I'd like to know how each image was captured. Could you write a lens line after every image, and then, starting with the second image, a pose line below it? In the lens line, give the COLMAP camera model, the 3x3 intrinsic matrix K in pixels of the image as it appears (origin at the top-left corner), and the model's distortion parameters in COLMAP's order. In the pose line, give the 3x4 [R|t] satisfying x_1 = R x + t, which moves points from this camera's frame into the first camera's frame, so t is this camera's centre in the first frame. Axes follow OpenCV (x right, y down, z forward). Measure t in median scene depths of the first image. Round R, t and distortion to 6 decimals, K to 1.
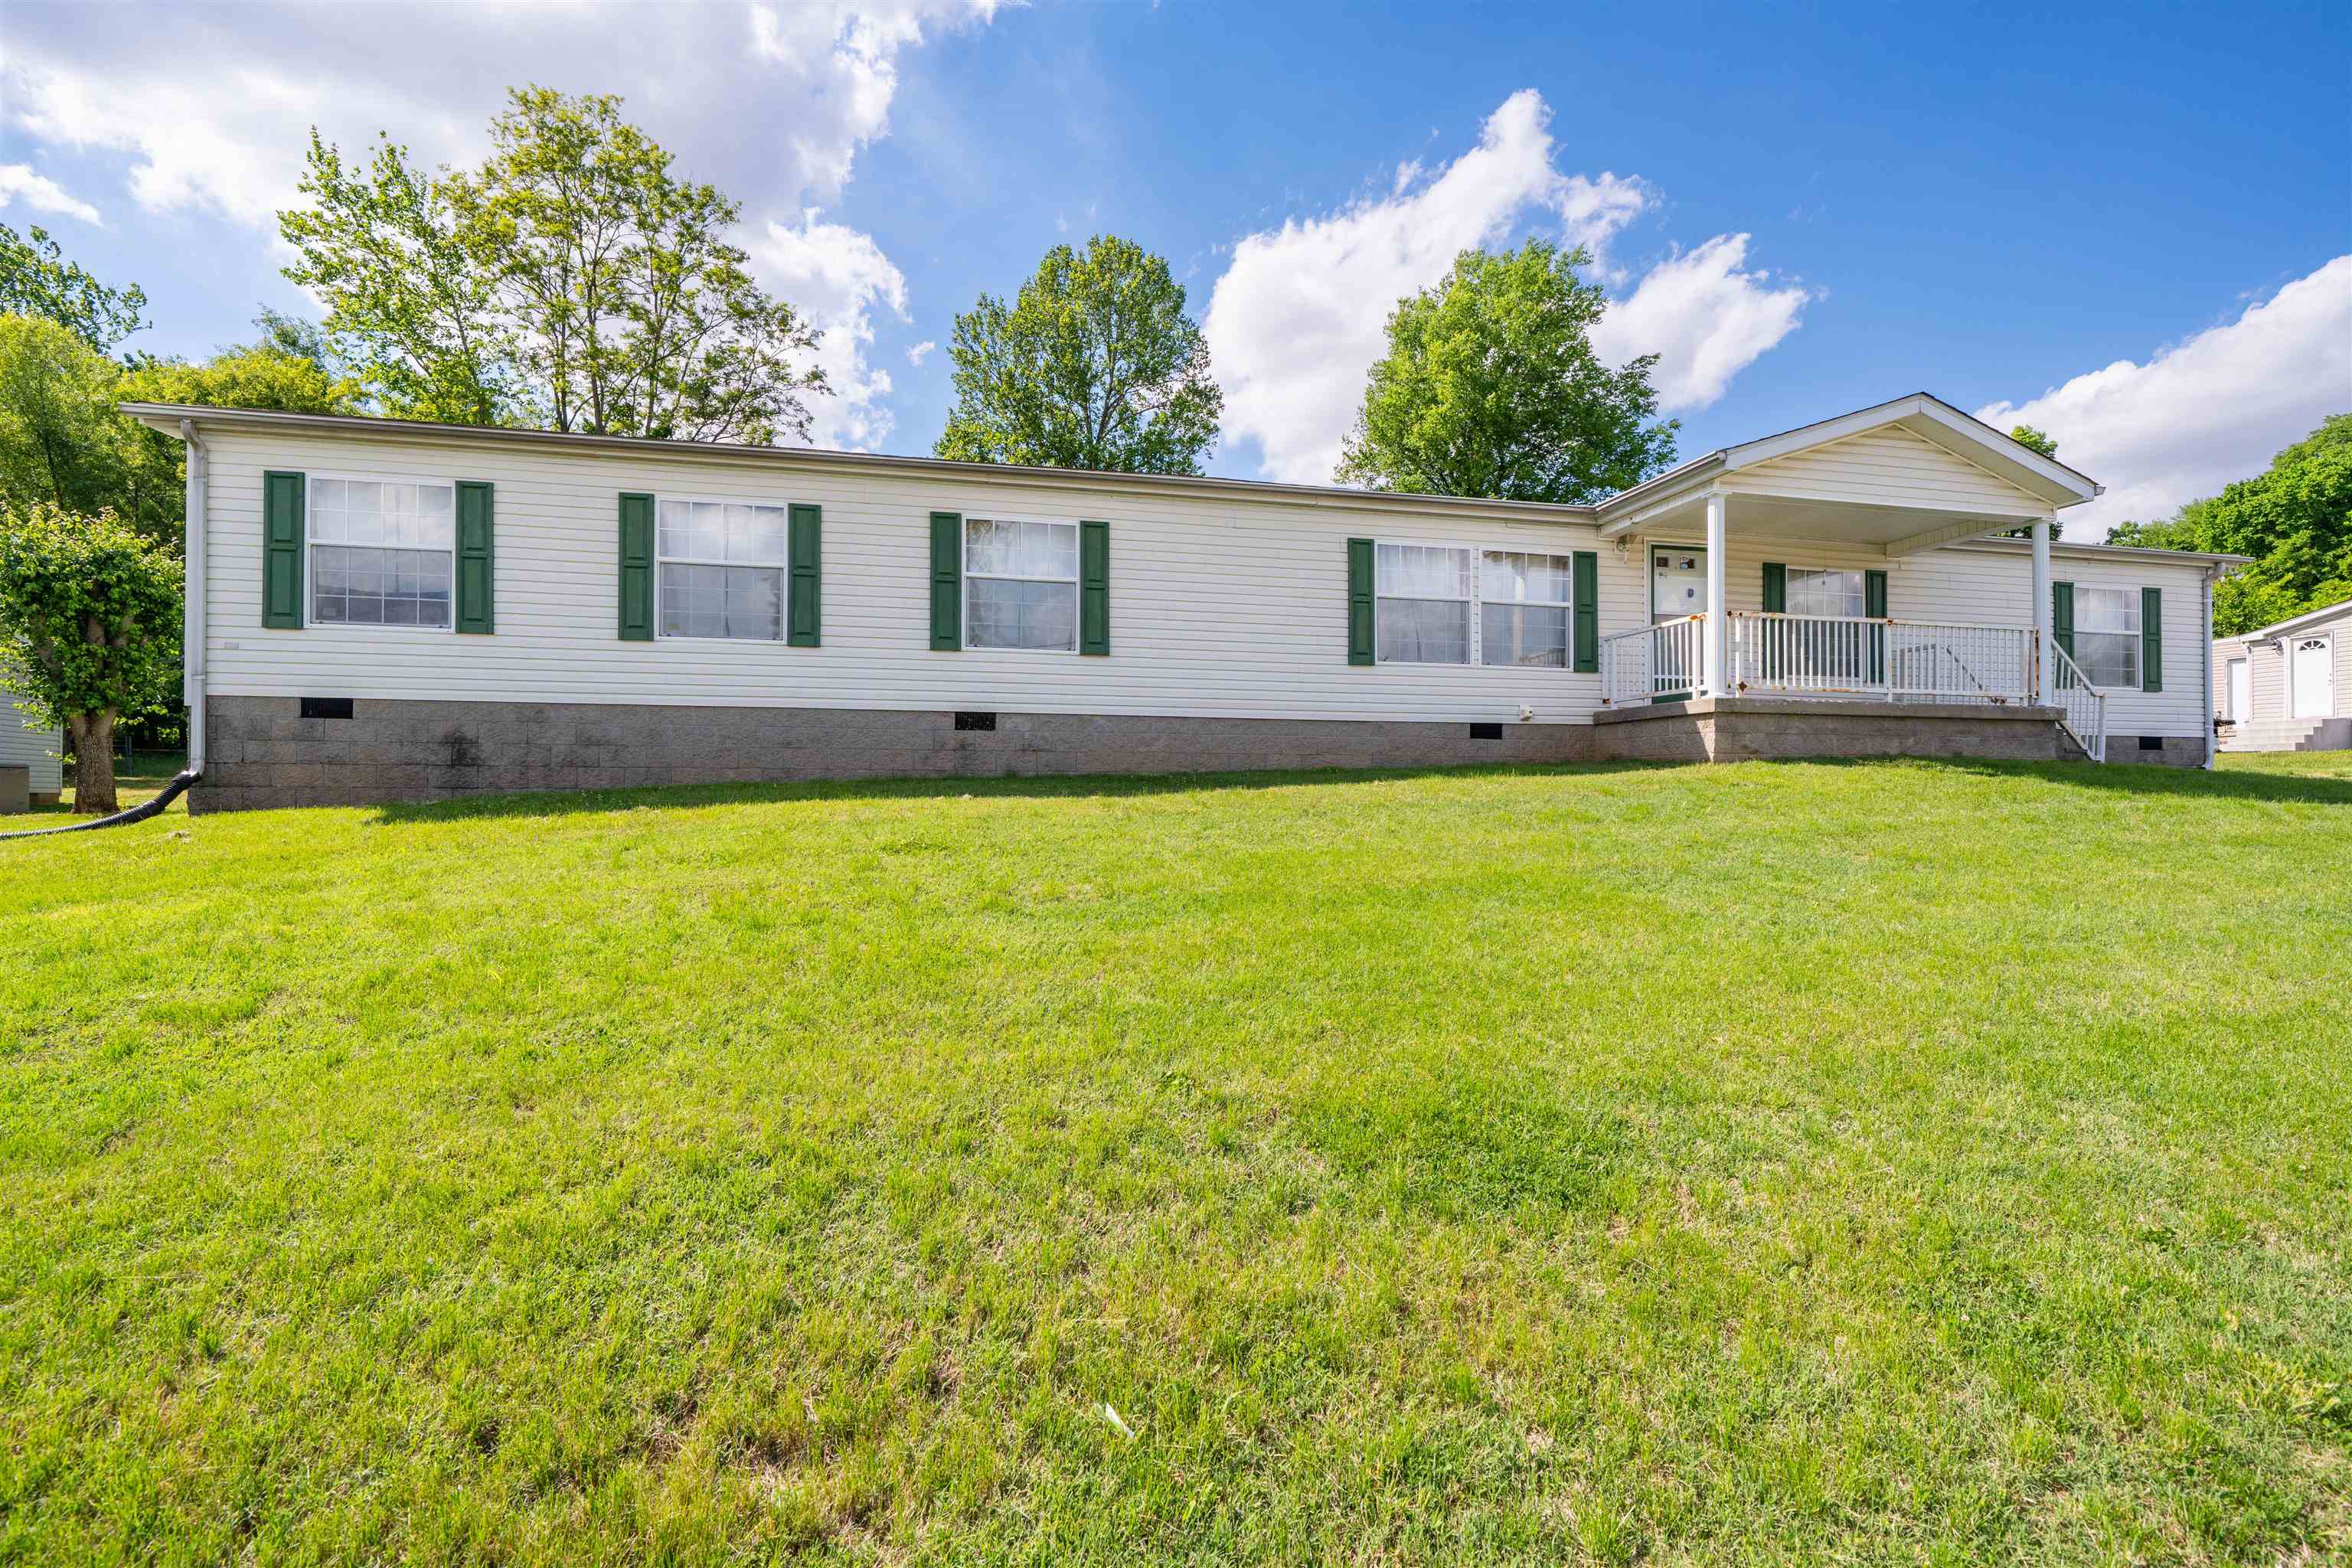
lens RADIAL K [[1011.5, 0, 1180.2], [0, 1011.5, 787.6], [0, 0, 1]] dist [0.000366, 0.000137]
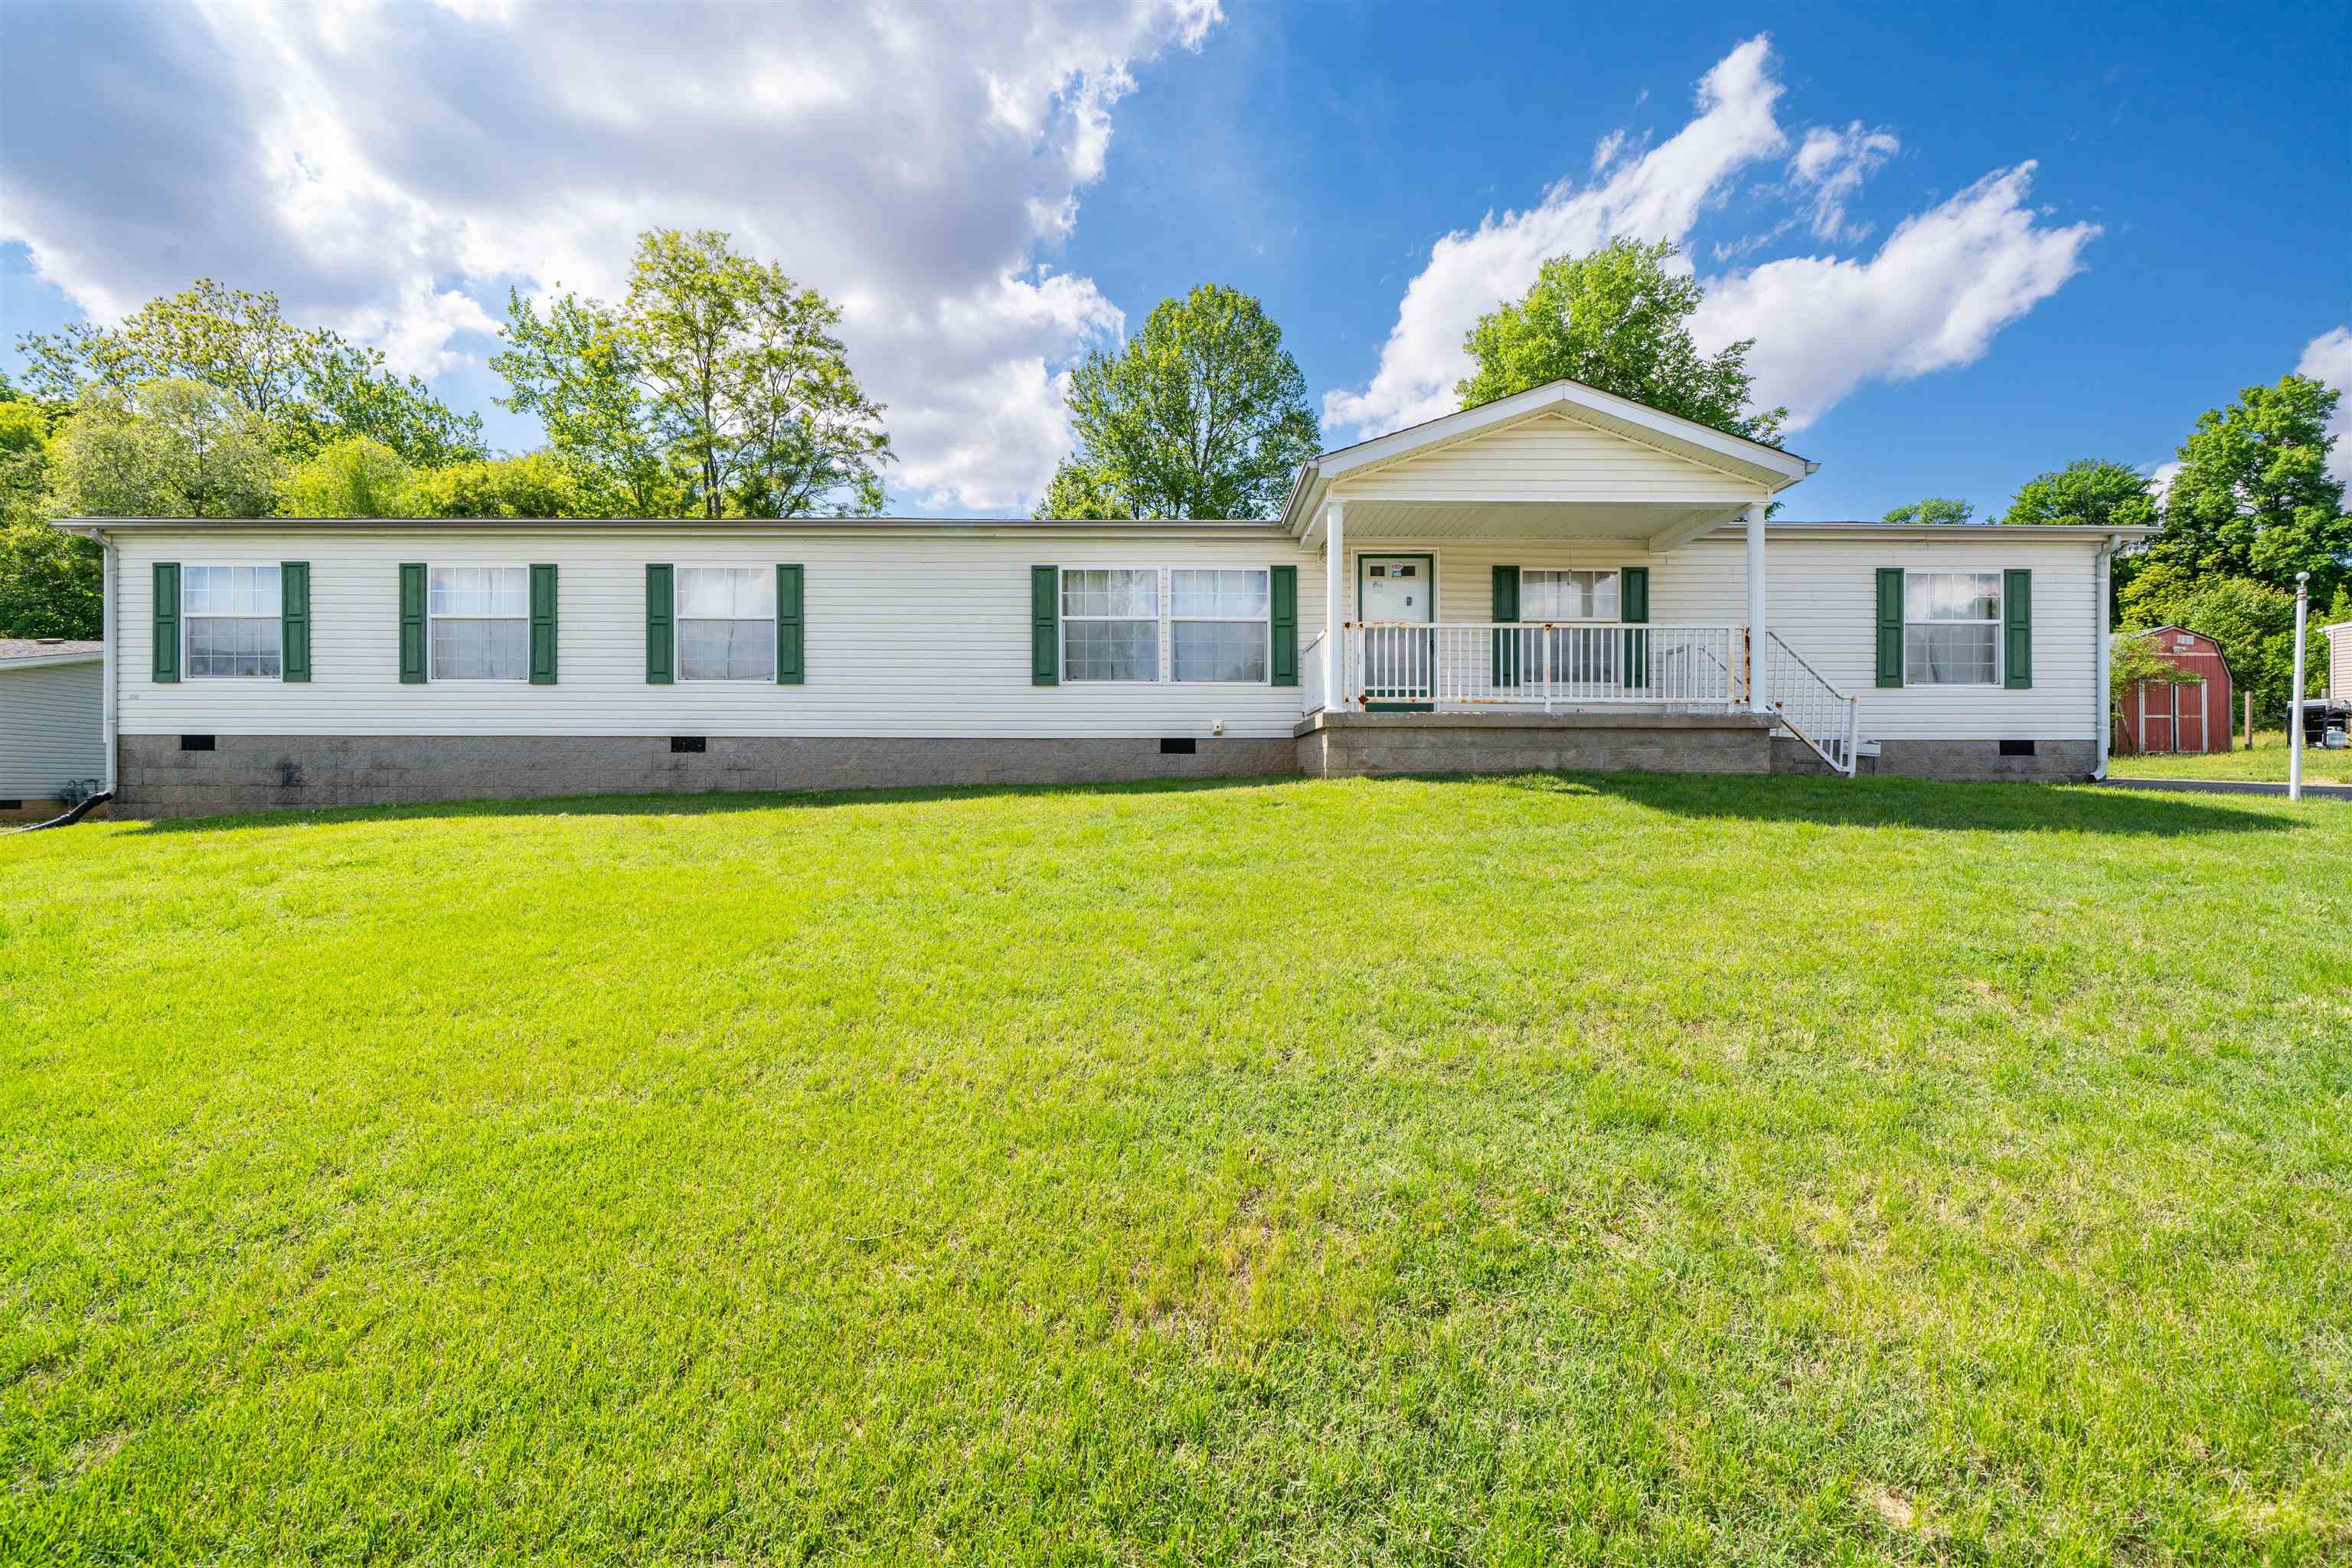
lens RADIAL K [[928.1, 0, 1176.0], [0, 928.1, 784.0], [0, 0, 1]] dist [-0.000742, 0.000231]
pose [[0.976438, -0.002696, -0.215781, 0.550995], [0.002062, 0.999993, -0.003167, -0.016255], [0.215788, 0.002647, 0.976437, 0.092560]]
